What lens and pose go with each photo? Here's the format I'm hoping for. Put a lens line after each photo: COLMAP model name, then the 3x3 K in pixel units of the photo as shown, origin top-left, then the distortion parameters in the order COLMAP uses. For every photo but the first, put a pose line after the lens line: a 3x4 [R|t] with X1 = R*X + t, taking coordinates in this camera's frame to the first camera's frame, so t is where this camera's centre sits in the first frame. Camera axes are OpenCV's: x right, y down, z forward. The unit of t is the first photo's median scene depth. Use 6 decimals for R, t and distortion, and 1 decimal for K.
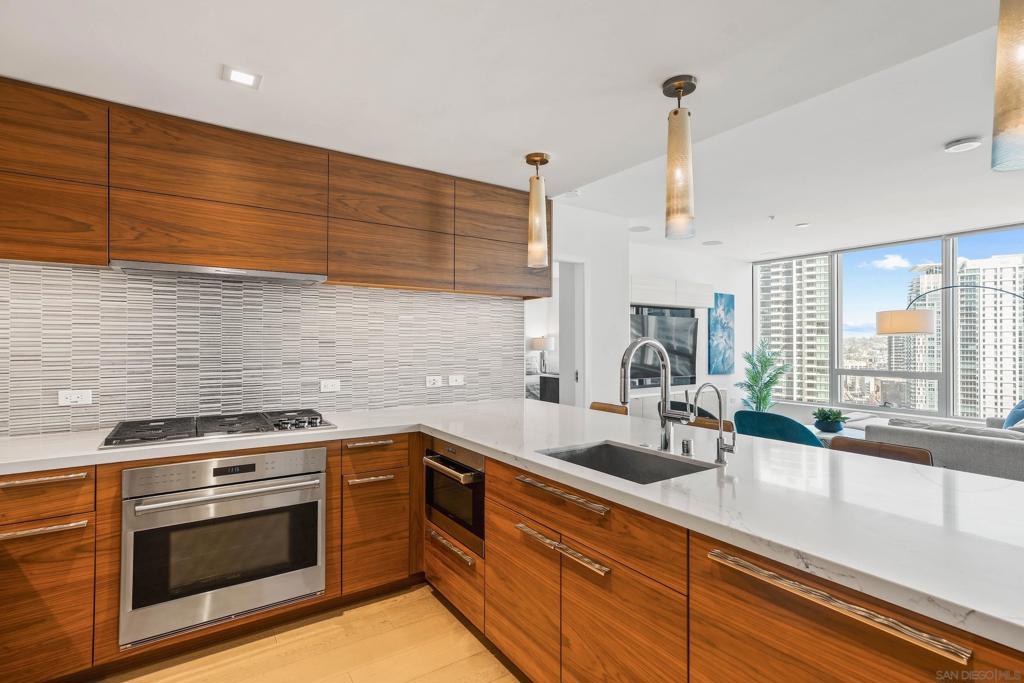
lens RADIAL K [[481.3, 0, 509.5], [0, 481.3, 340.1], [0, 0, 1]] dist [-0.011480, 0.020683]
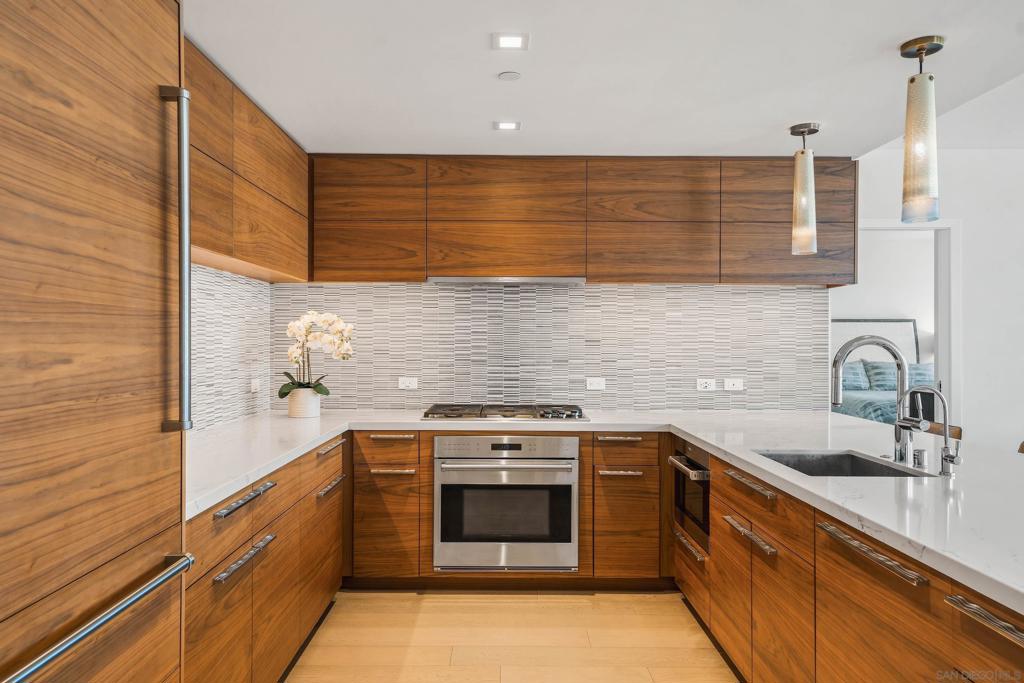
lens RADIAL K [[688.6, 0, 518.3], [0, 688.6, 343.6], [0, 0, 1]] dist [0.025912, -0.000800]
pose [[0.838533, 0.002145, -0.544847, 0.352061], [0.001892, 0.999975, 0.006848, -0.000200], [0.544848, -0.006773, 0.838508, -0.382076]]
